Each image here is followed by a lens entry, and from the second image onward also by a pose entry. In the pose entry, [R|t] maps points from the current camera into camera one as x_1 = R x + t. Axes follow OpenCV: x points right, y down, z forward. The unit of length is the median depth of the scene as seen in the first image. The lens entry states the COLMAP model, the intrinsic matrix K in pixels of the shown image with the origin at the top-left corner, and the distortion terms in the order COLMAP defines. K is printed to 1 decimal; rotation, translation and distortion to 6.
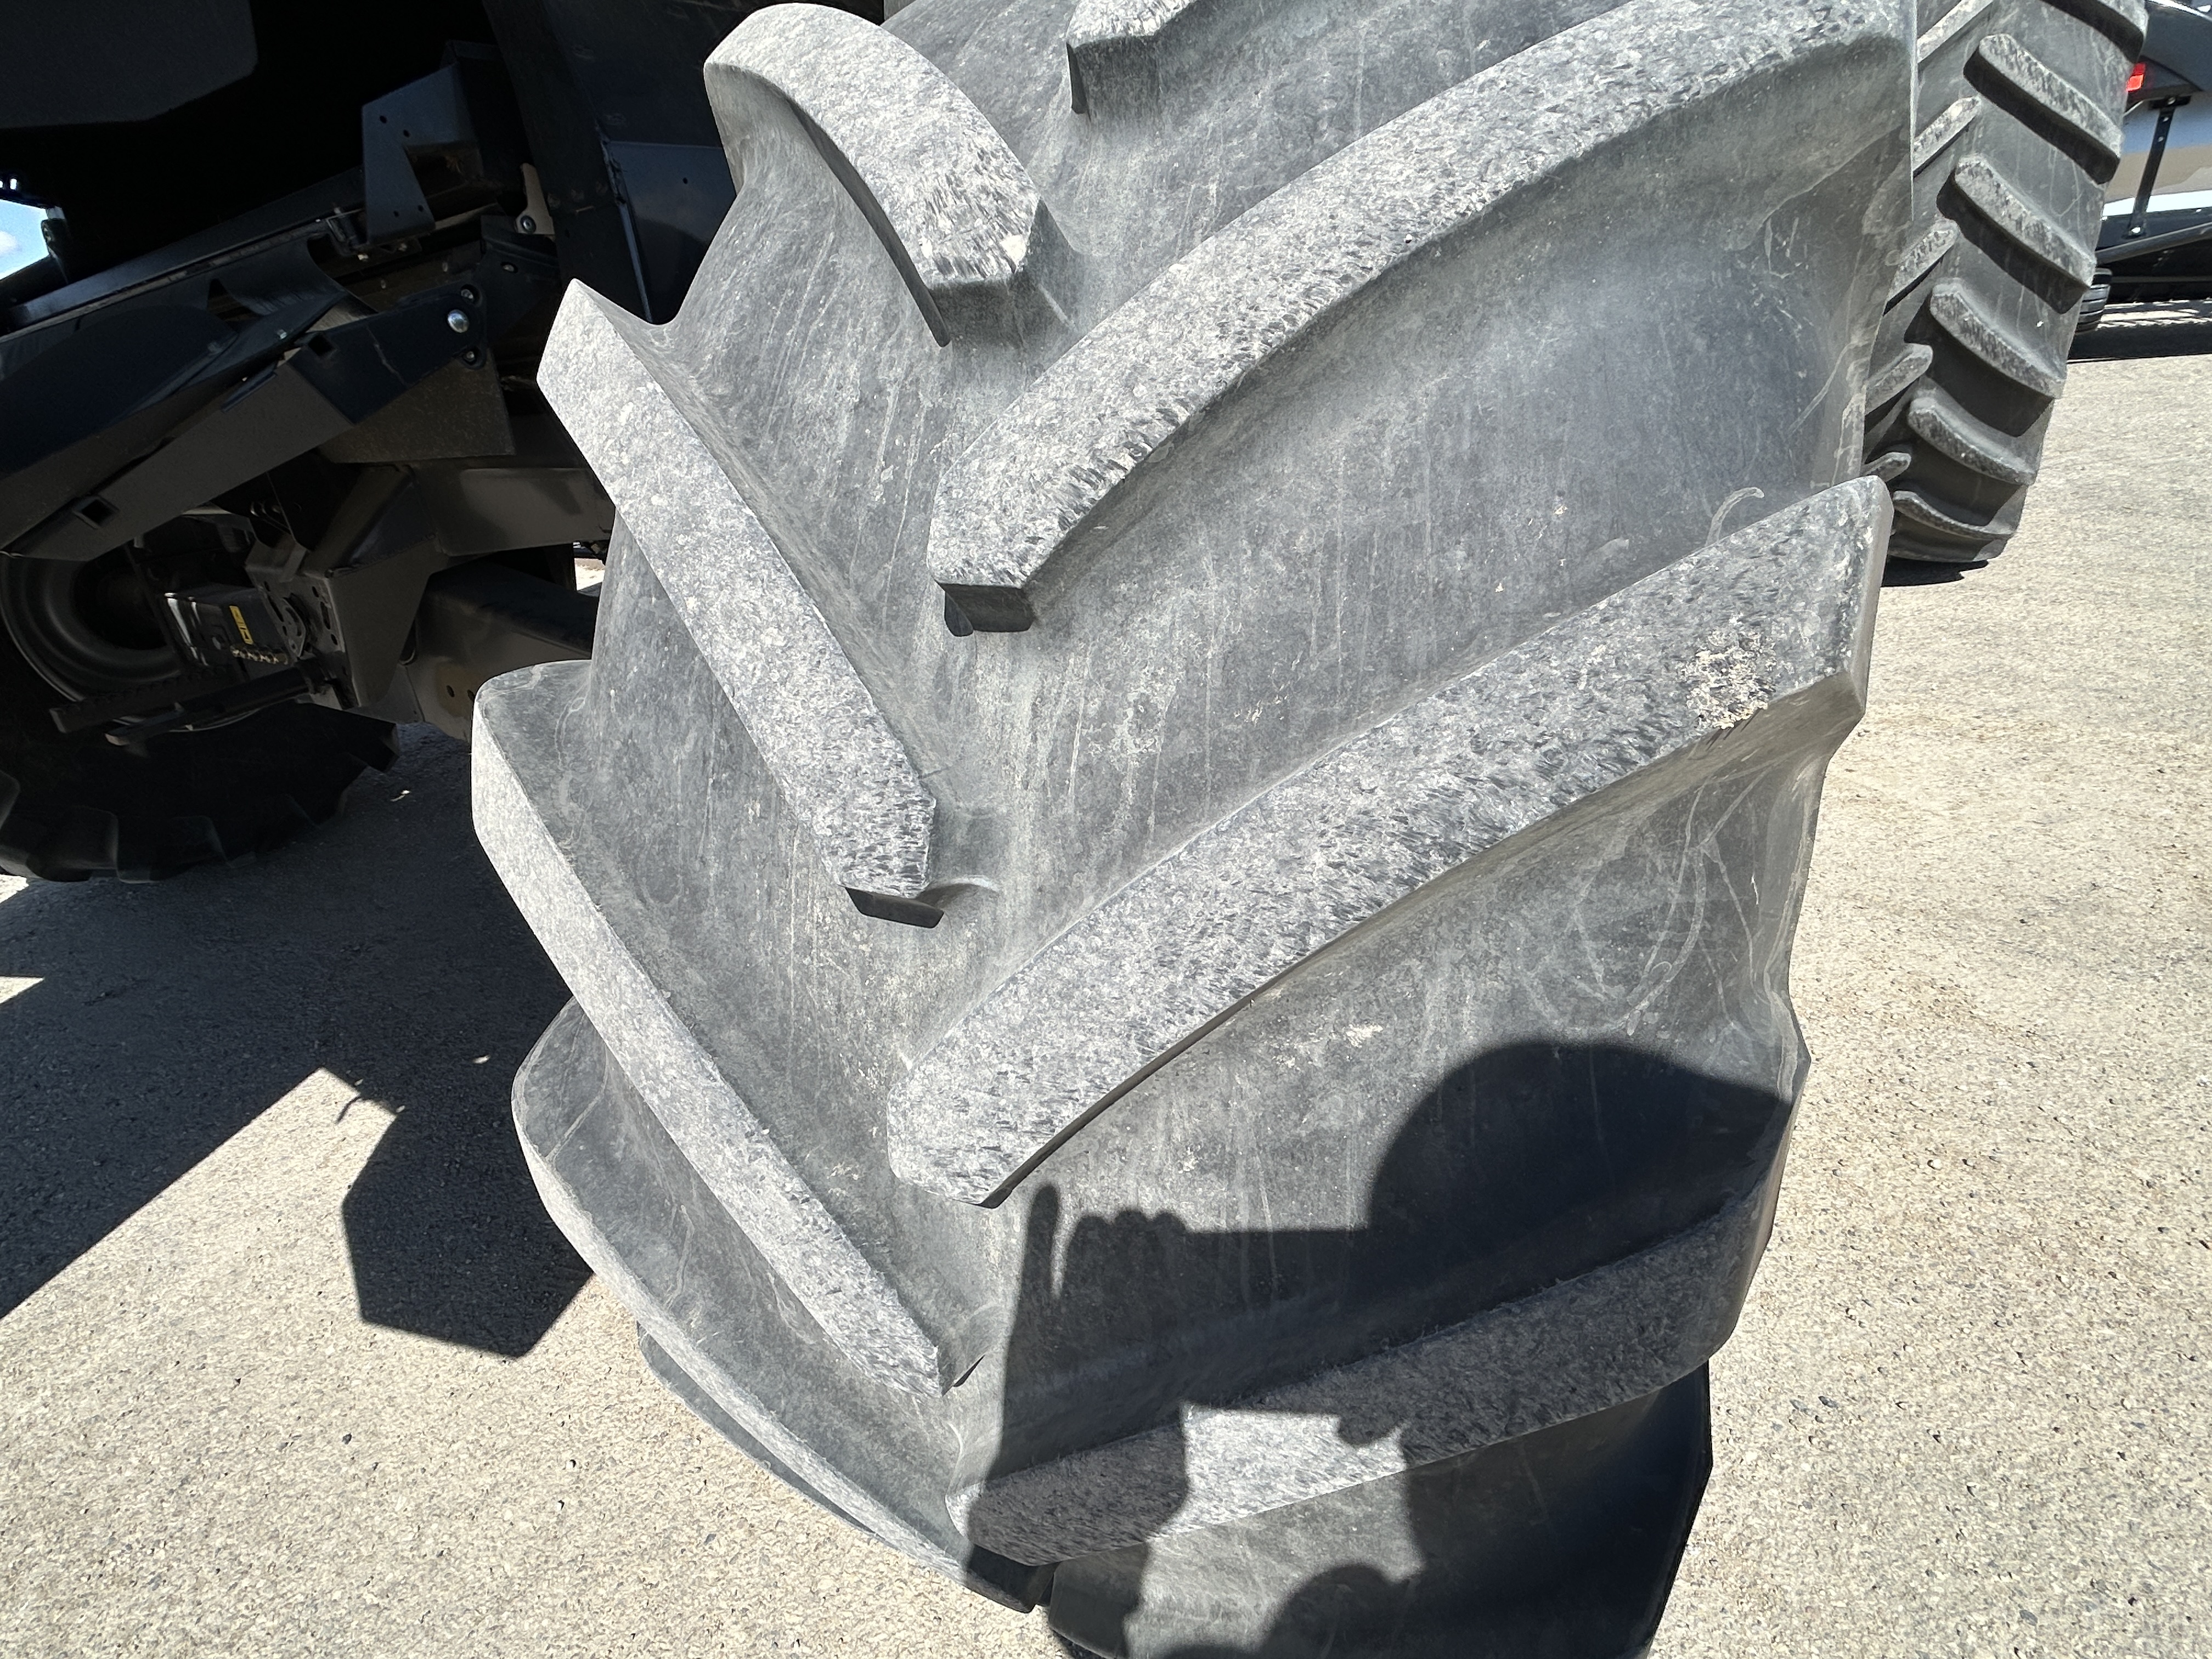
lens RADIAL K [[1102.0, 0, 1109.4], [0, 1102.0, 829.7], [0, 0, 1]] dist [-0.005424, 0.002985]
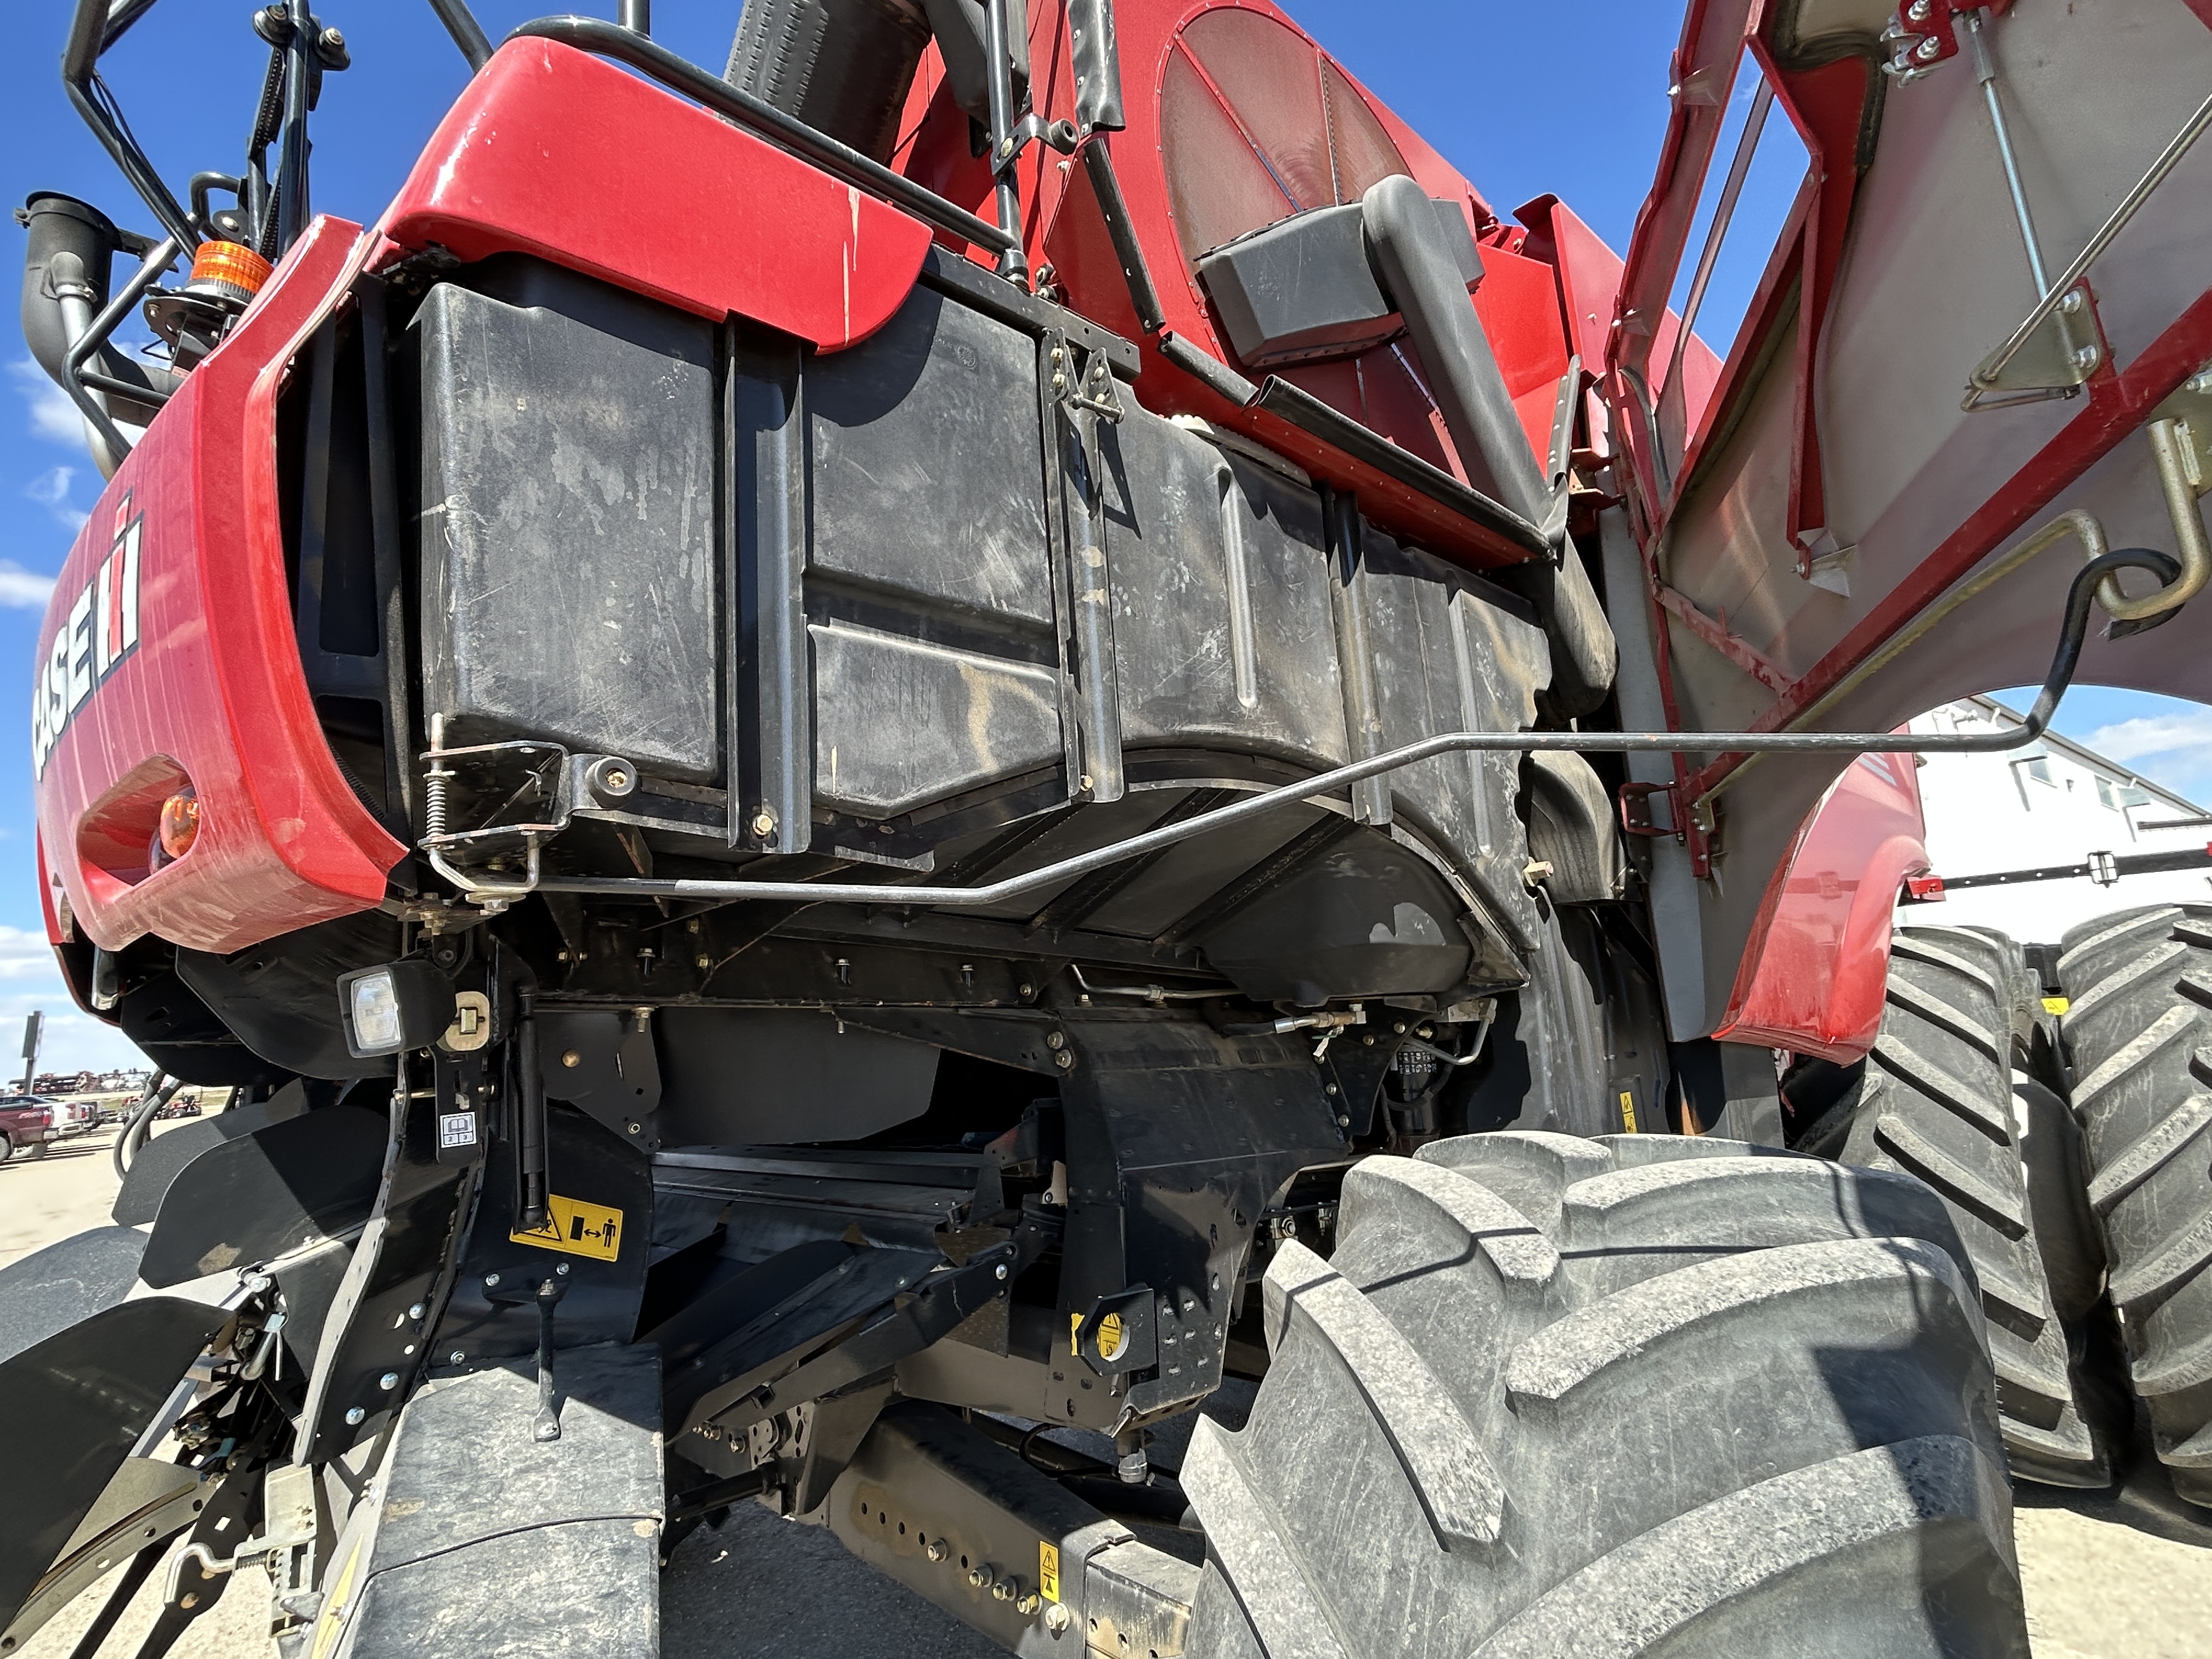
lens RADIAL K [[1102.0, 0, 1101.5], [0, 1102.0, 827.5], [0, 0, 1]] dist [-0.005424, 0.002985]
pose [[0.970797, 0.012270, -0.239588, -0.286941], [-0.152871, 0.801313, -0.578384, -0.260486], [0.184888, 0.598120, 0.779788, -1.302772]]
